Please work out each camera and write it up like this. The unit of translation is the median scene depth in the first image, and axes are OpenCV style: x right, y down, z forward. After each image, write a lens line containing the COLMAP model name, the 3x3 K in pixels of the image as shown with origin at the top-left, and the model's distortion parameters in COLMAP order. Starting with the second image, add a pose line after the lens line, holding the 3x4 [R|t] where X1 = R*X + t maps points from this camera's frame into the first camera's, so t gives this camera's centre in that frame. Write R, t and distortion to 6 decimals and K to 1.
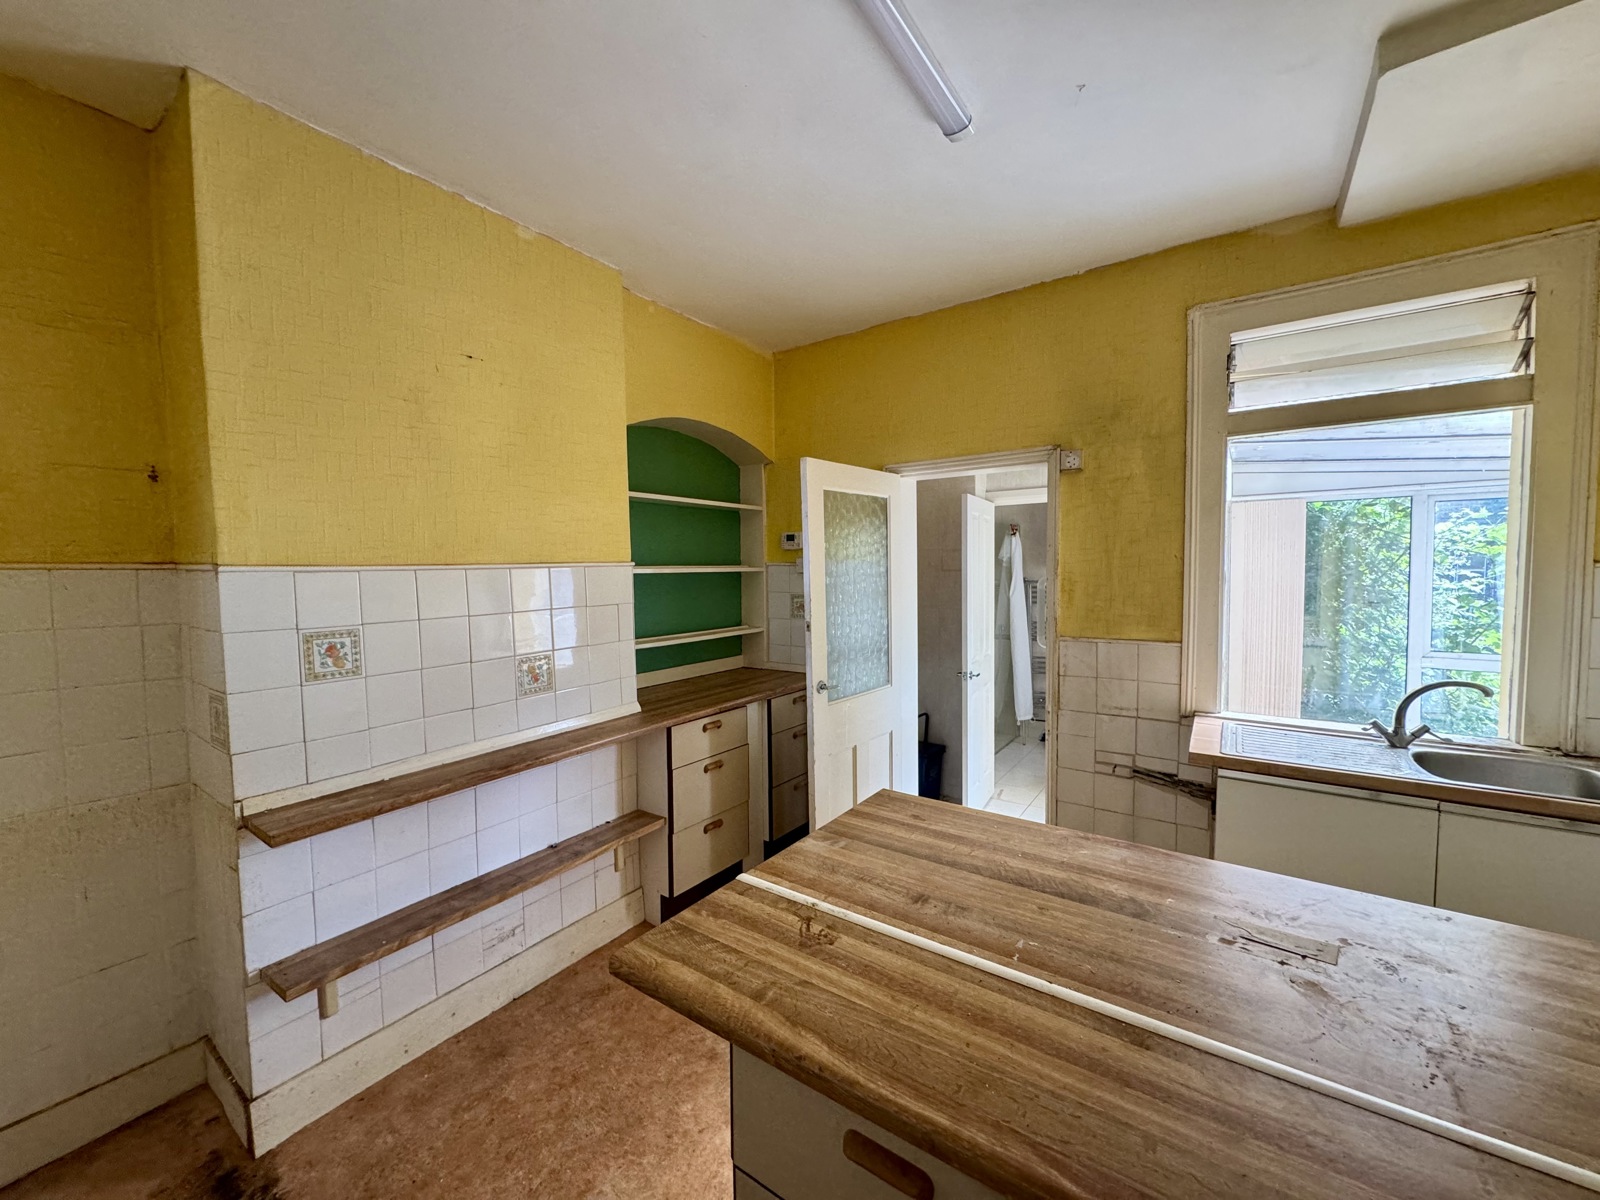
lens RADIAL K [[630.6, 0, 803.9], [0, 630.6, 603.8], [0, 0, 1]] dist [-0.002910, 0.000421]
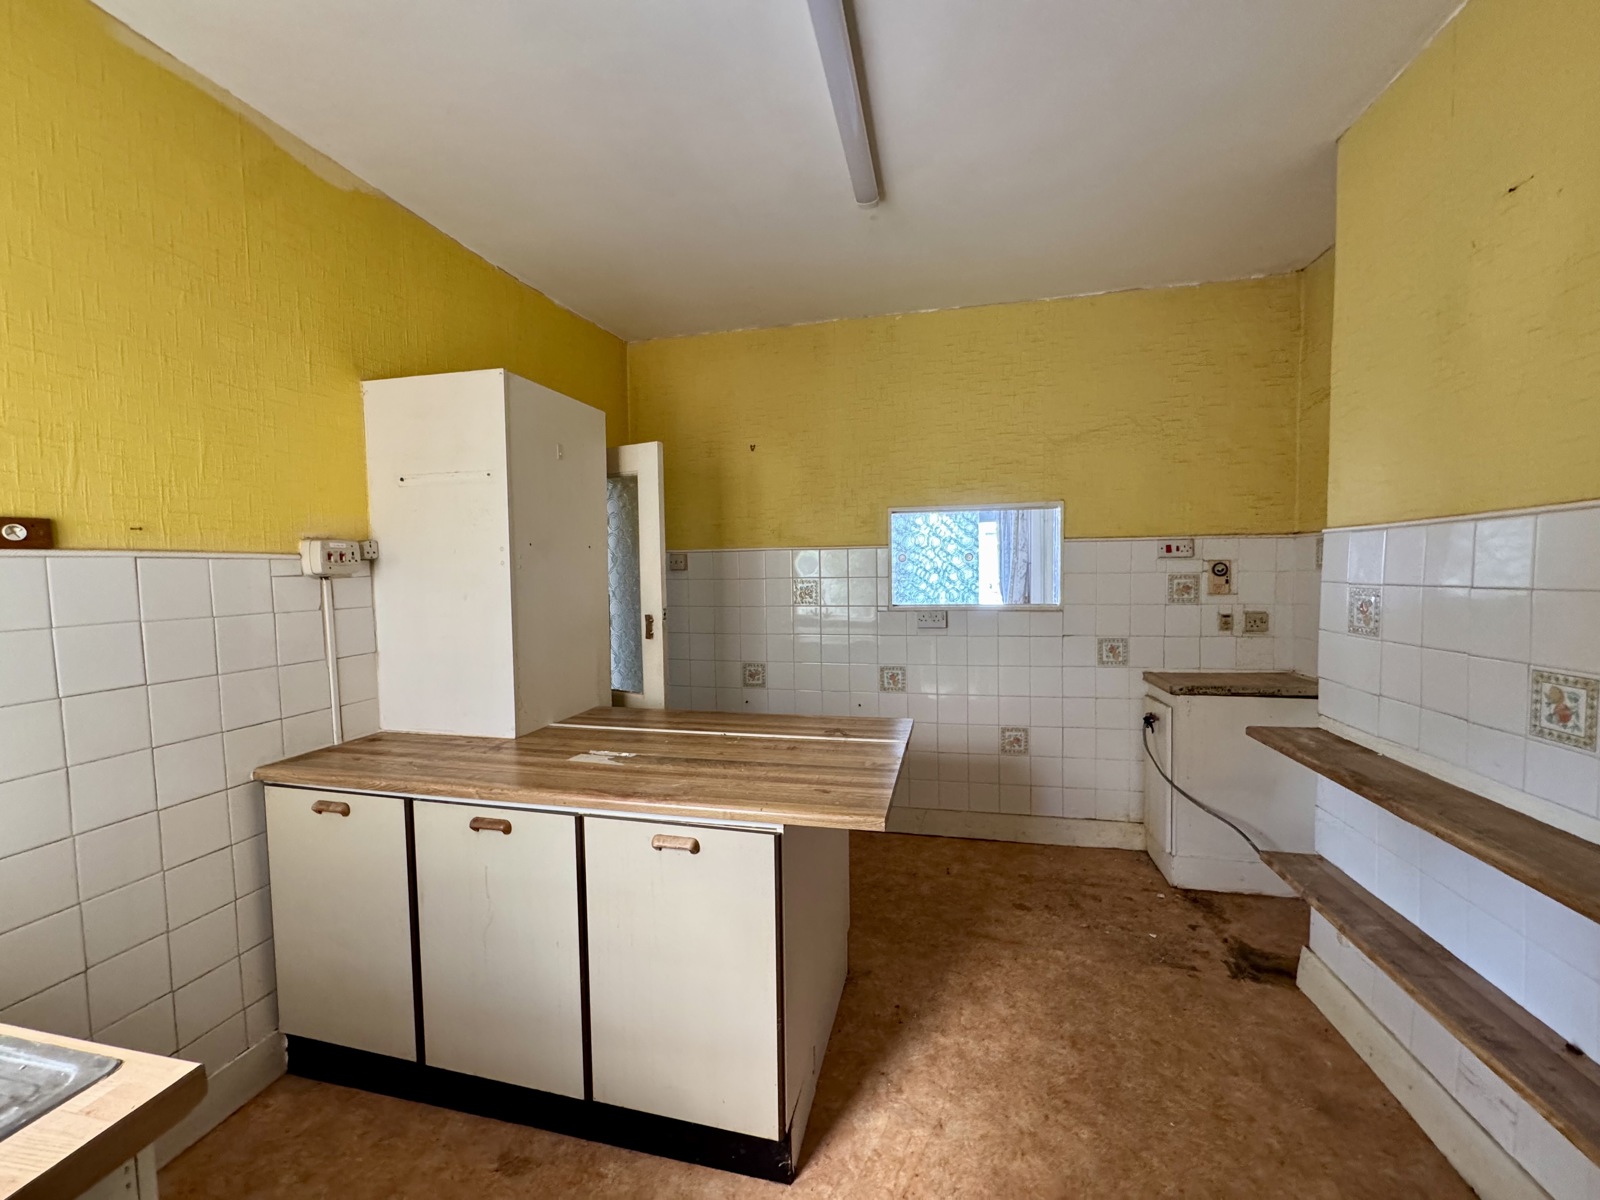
lens RADIAL K [[630.6, 0, 803.0], [0, 630.6, 604.7], [0, 0, 1]] dist [-0.002910, 0.000421]
pose [[-0.928203, 0.051301, -0.368520, 0.621606], [0.009937, 0.993514, 0.113278, -0.072139], [0.371941, 0.101483, -0.922692, 2.078858]]
